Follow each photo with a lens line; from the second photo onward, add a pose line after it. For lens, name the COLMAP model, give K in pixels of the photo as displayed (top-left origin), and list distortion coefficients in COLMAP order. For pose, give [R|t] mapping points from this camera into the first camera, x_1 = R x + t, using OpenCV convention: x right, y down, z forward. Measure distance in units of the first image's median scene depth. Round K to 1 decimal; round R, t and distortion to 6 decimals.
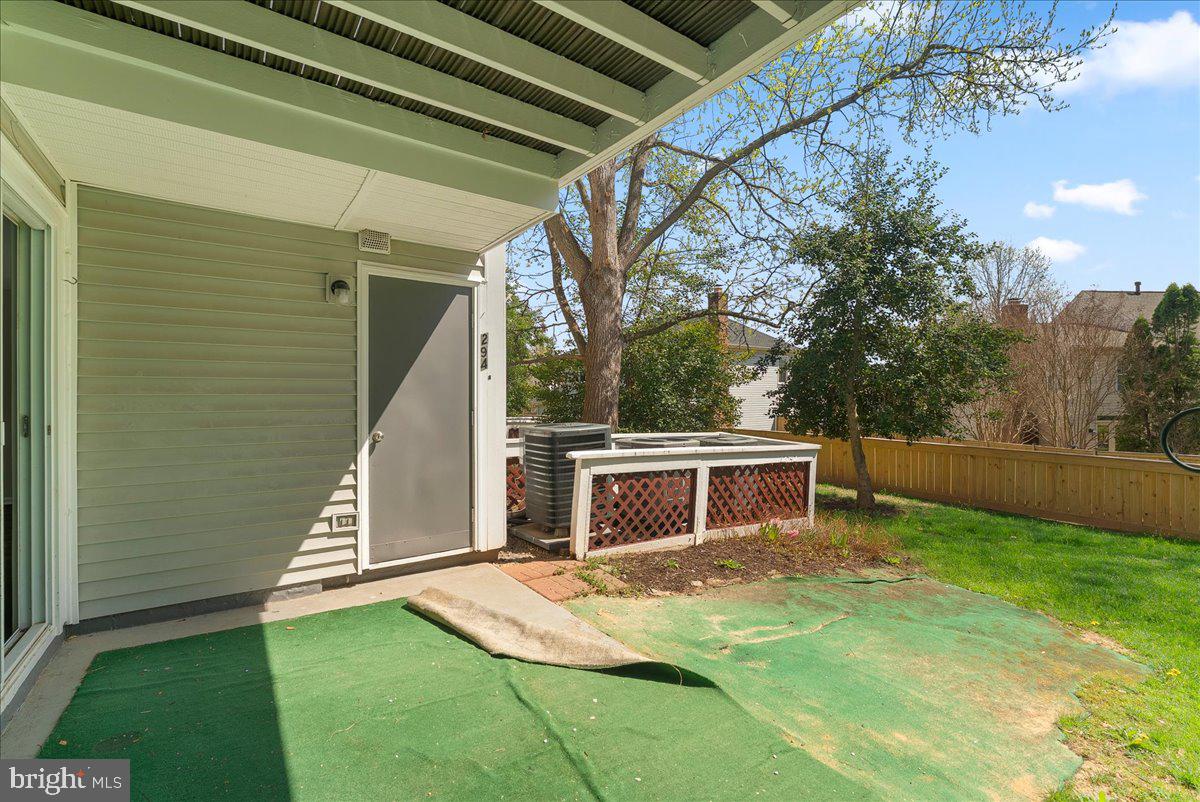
lens RADIAL K [[534.6, 0, 599.3], [0, 534.6, 399.8], [0, 0, 1]] dist [-0.011428, 0.000770]
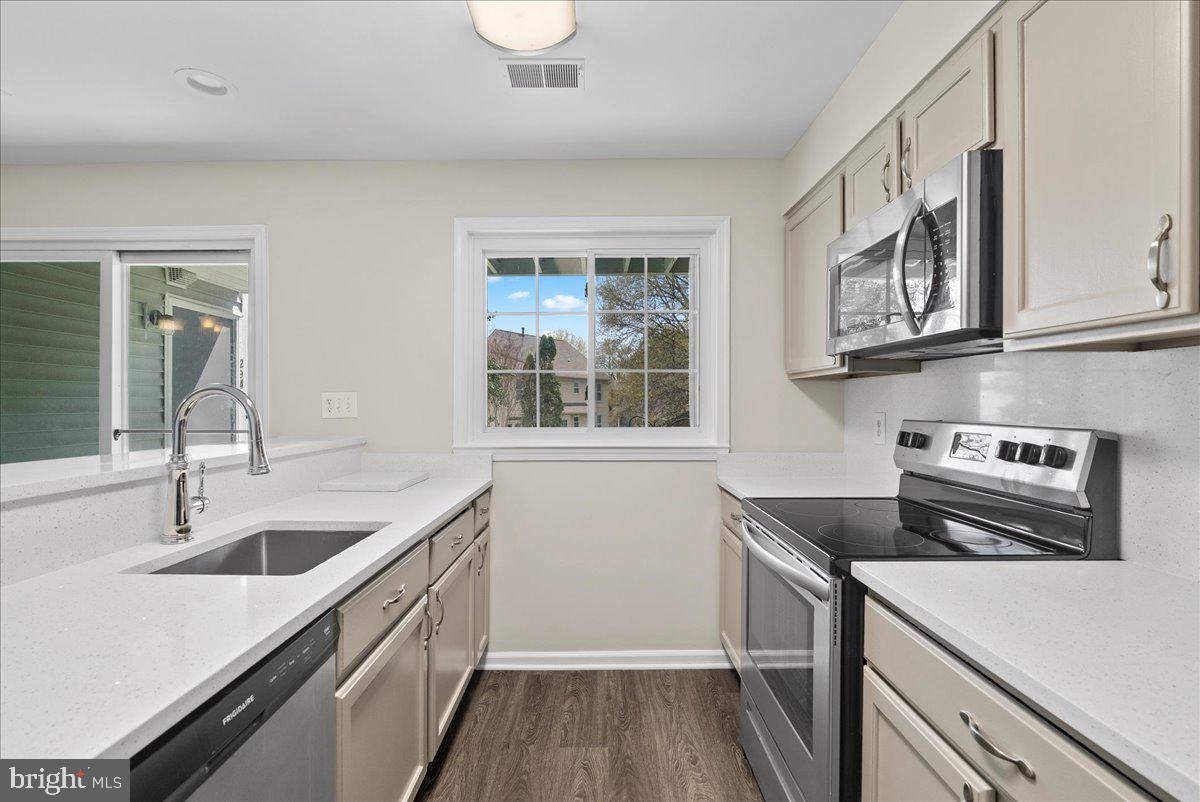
lens RADIAL K [[534.6, 0, 599.3], [0, 534.6, 404.6], [0, 0, 1]] dist [-0.011428, 0.000770]
pose [[0.571380, -0.003238, 0.820679, -0.744129], [0.004961, 0.999988, 0.000491, -0.017301], [-0.820671, 0.003791, 0.571389, -0.349866]]
